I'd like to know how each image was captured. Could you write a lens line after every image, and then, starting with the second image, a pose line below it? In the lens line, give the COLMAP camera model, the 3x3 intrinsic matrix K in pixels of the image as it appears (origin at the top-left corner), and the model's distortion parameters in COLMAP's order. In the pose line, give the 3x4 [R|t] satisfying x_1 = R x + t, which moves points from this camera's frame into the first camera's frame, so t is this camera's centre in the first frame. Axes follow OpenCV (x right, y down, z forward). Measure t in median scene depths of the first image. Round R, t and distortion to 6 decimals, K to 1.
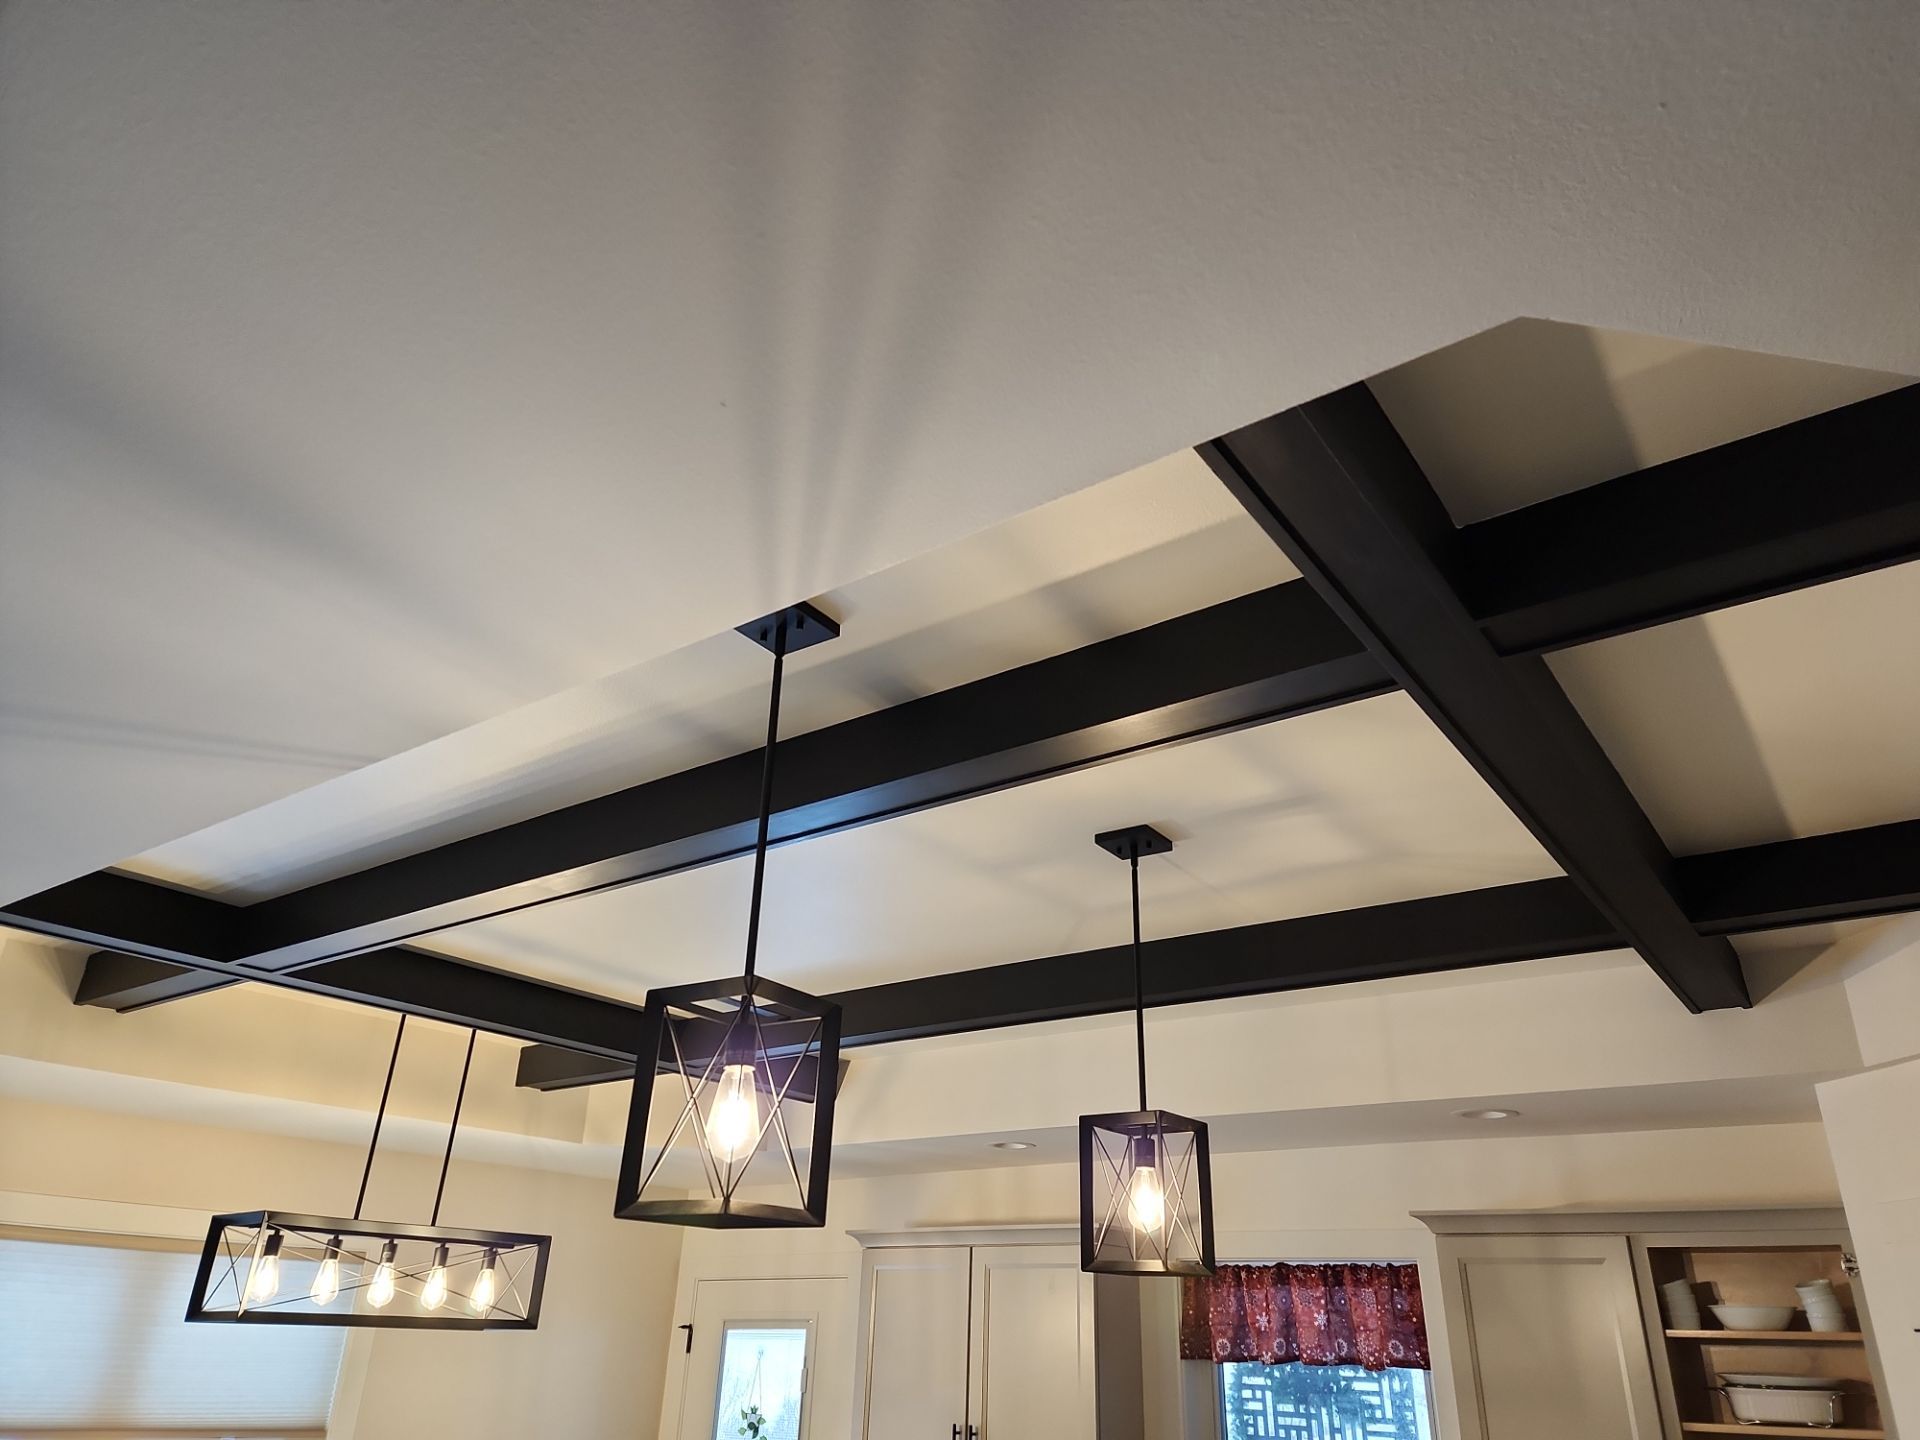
lens RADIAL K [[1273.3, 0, 970.4], [0, 1273.3, 741.1], [0, 0, 1]] dist [0.082385, -0.068104]
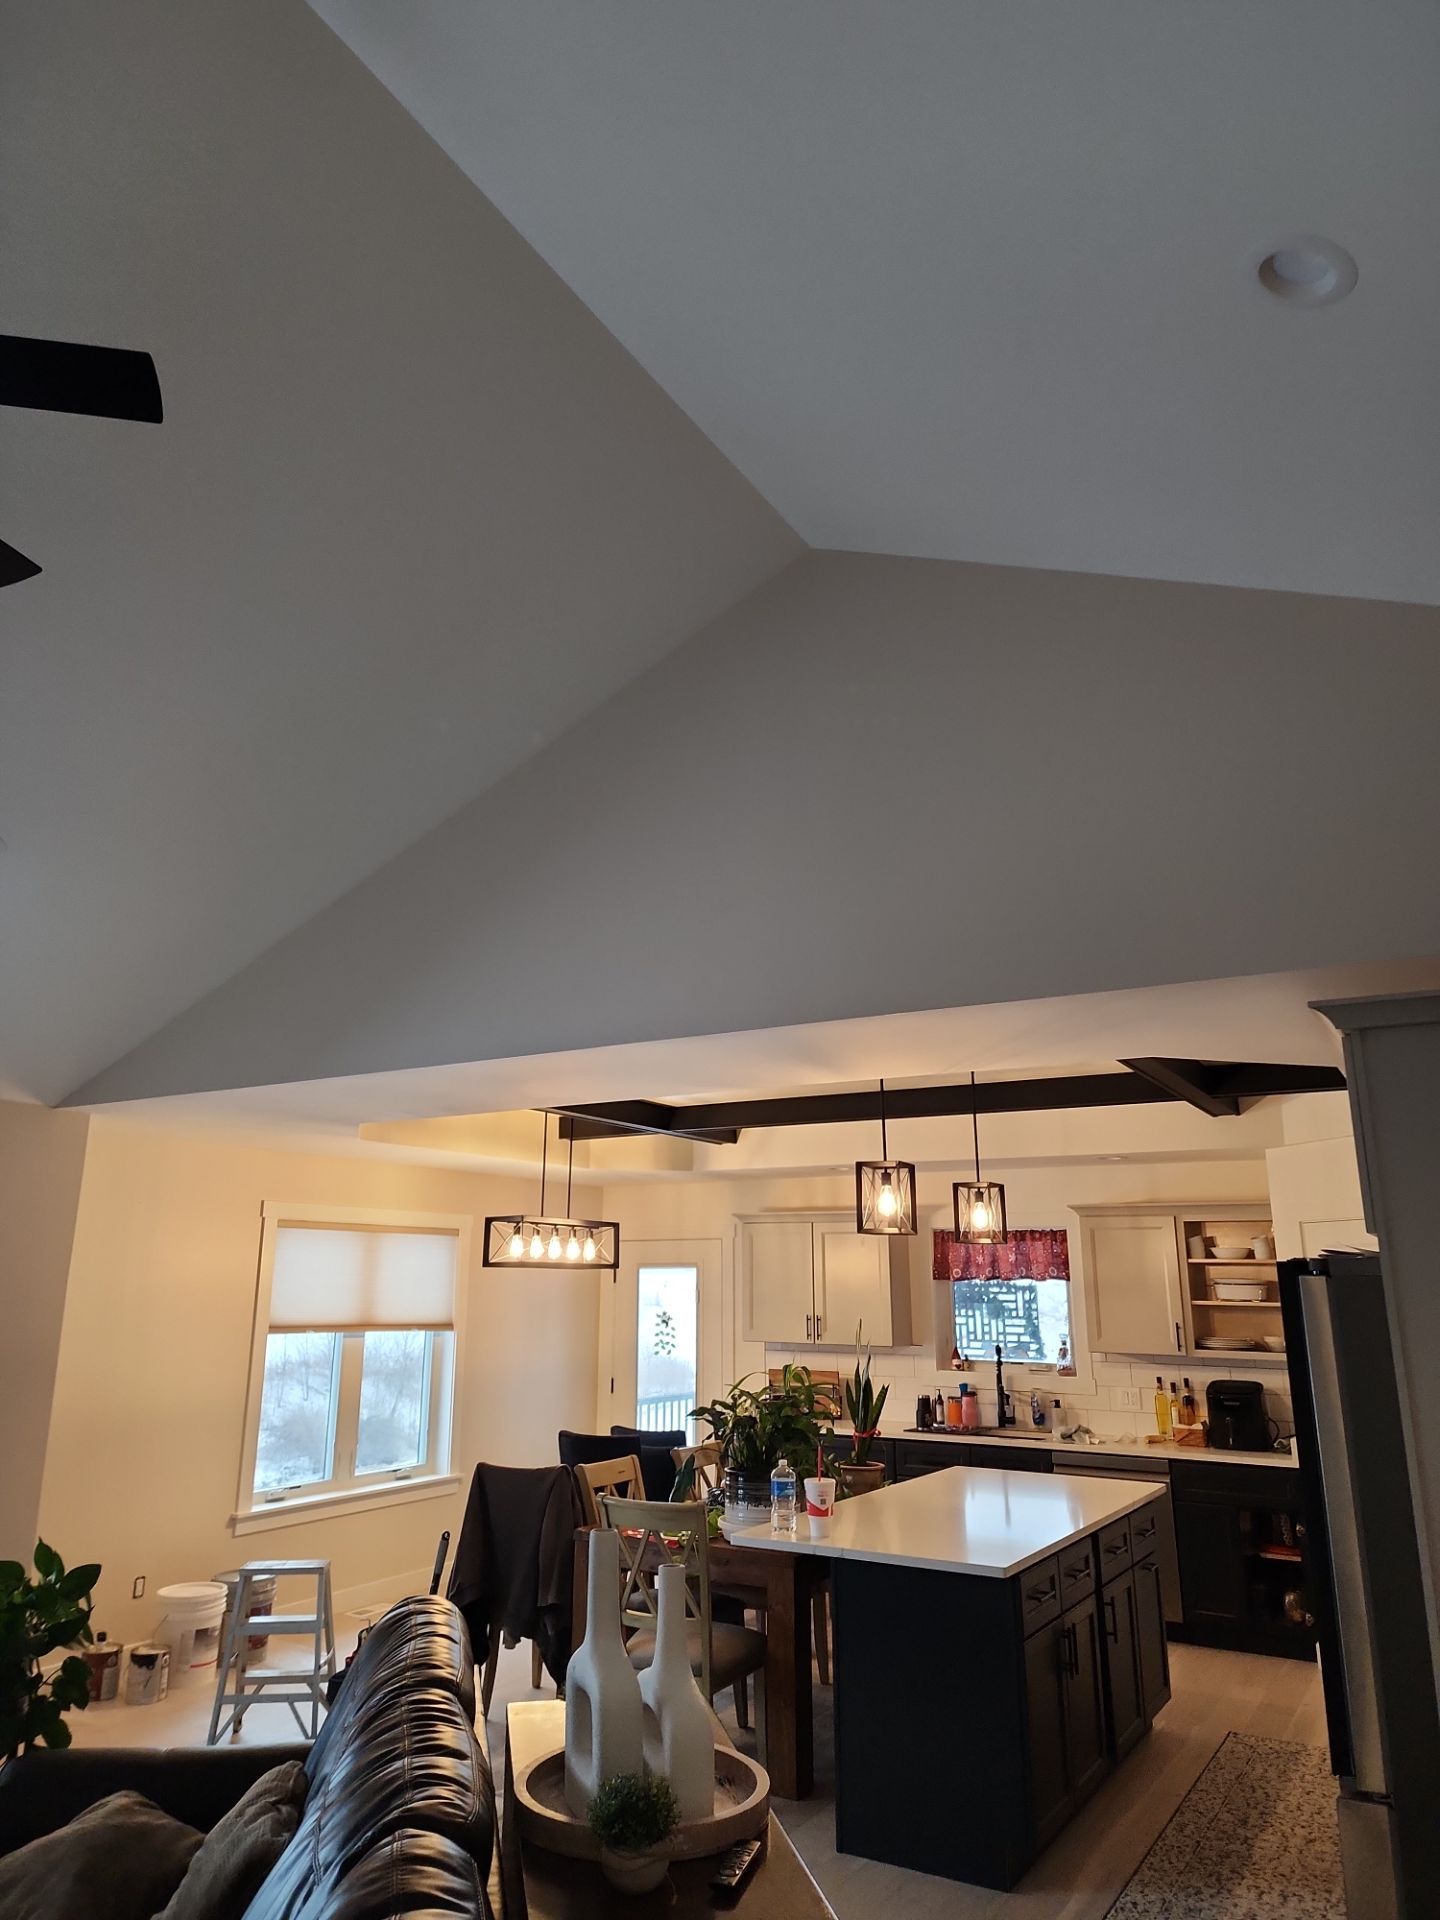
lens RADIAL K [[1273.3, 0, 703.1], [0, 1273.3, 961.4], [0, 0, 1]] dist [0.082385, -0.068104]
pose [[0.996835, -0.000308, 0.079500, -0.355161], [-0.014820, 0.981745, 0.189624, -0.349197], [-0.078107, -0.190202, 0.978633, -0.765505]]
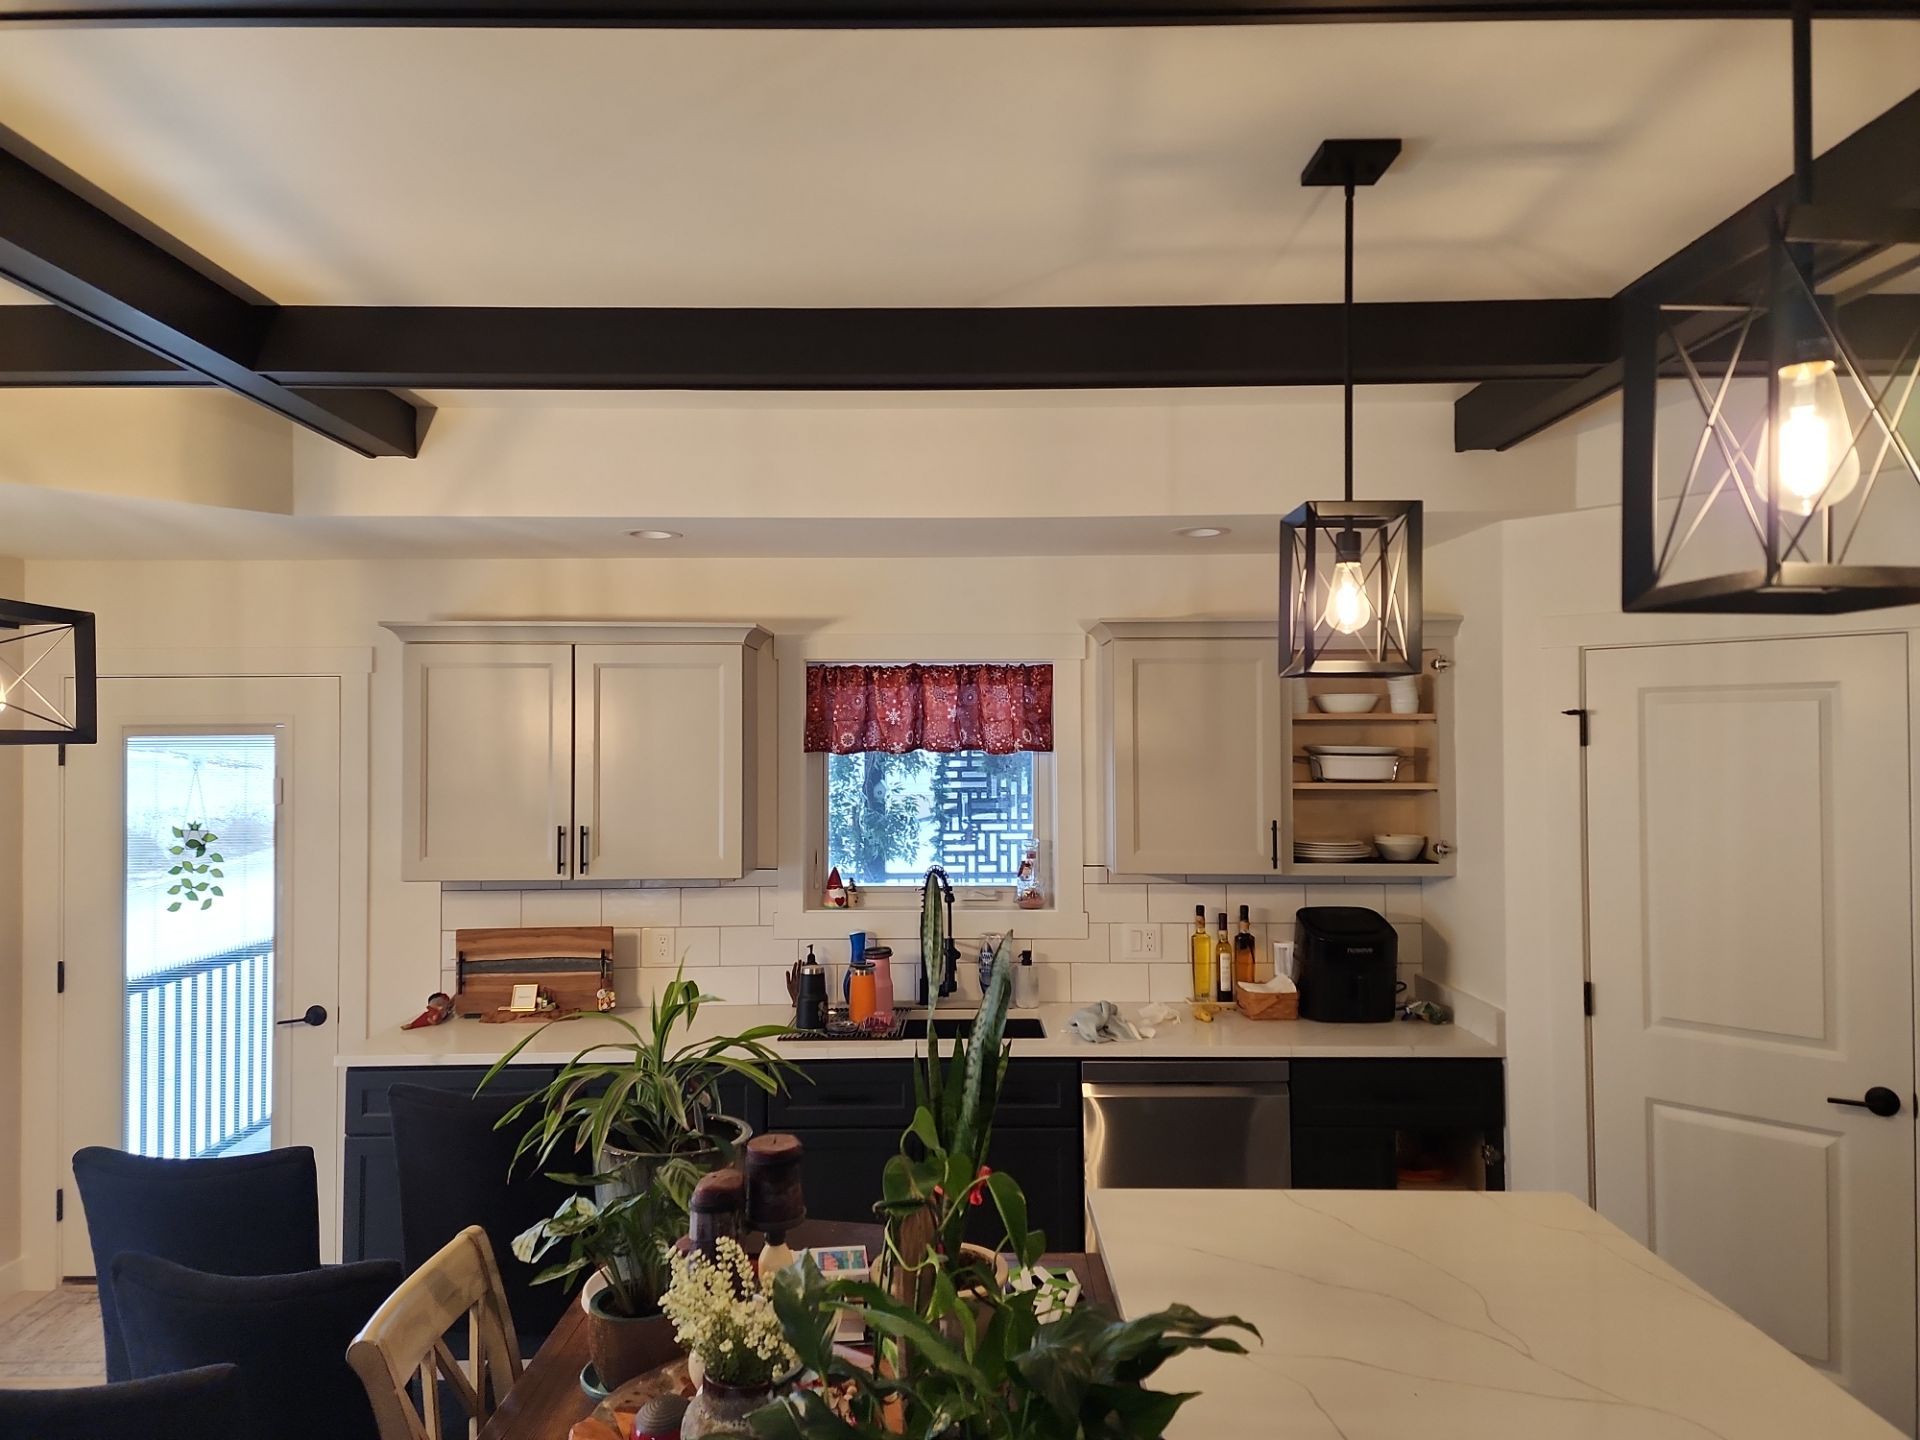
lens RADIAL K [[1273.3, 0, 956.4], [0, 1273.3, 726.0], [0, 0, 1]] dist [0.082385, -0.068104]
pose [[0.810791, -0.021229, 0.584951, -0.359641], [-0.227162, 0.909604, 0.347877, 0.113865], [-0.539458, -0.414934, 0.732676, 0.278882]]
